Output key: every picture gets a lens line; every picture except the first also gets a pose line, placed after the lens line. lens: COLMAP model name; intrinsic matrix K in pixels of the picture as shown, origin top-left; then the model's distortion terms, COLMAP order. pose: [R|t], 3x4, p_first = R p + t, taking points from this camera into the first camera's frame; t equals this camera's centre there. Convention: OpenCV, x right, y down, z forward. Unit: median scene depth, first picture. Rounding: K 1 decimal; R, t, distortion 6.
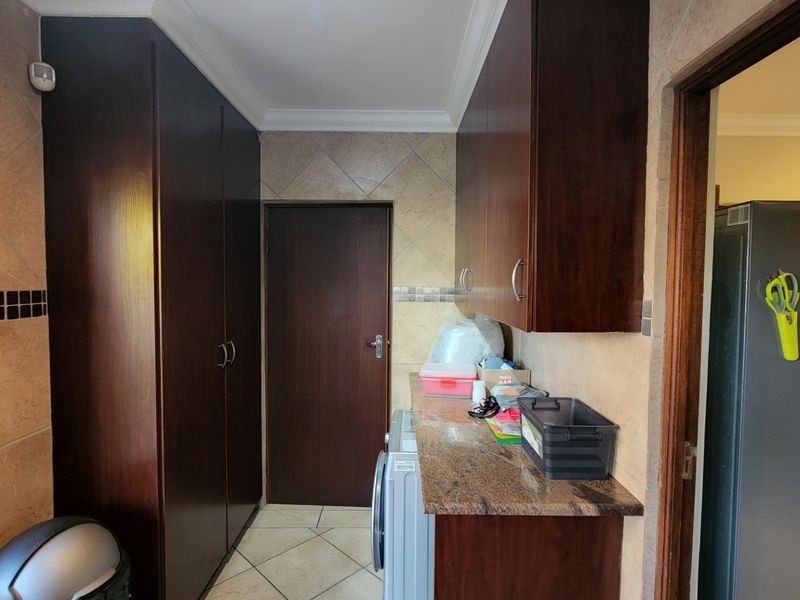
lens RADIAL K [[438.6, 0, 399.3], [0, 438.6, 301.2], [0, 0, 1]] dist [-0.007049, 0.002150]
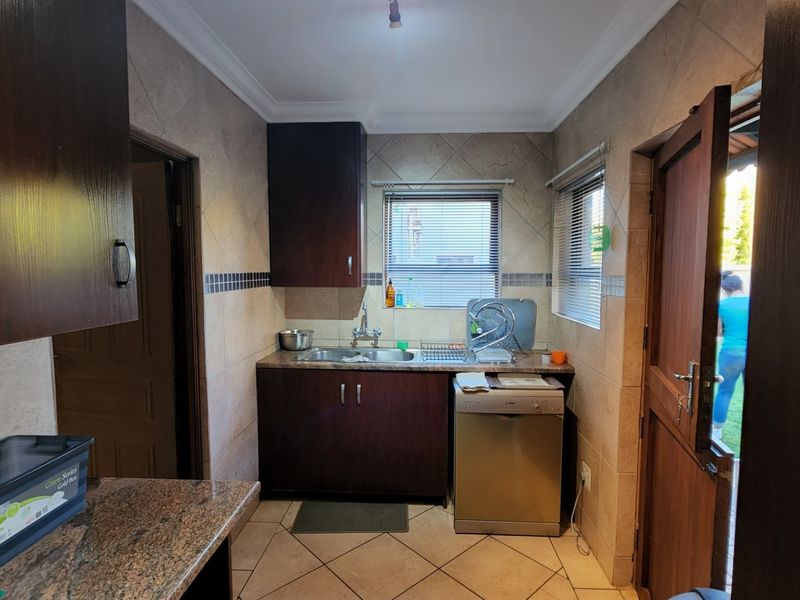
lens RADIAL K [[438.6, 0, 400.7], [0, 438.6, 301.5], [0, 0, 1]] dist [-0.007049, 0.002150]
pose [[-0.998678, -0.020308, 0.047224, -0.262291], [-0.014815, 0.993383, 0.113891, -0.073883], [-0.049225, 0.113041, -0.992370, 1.594265]]
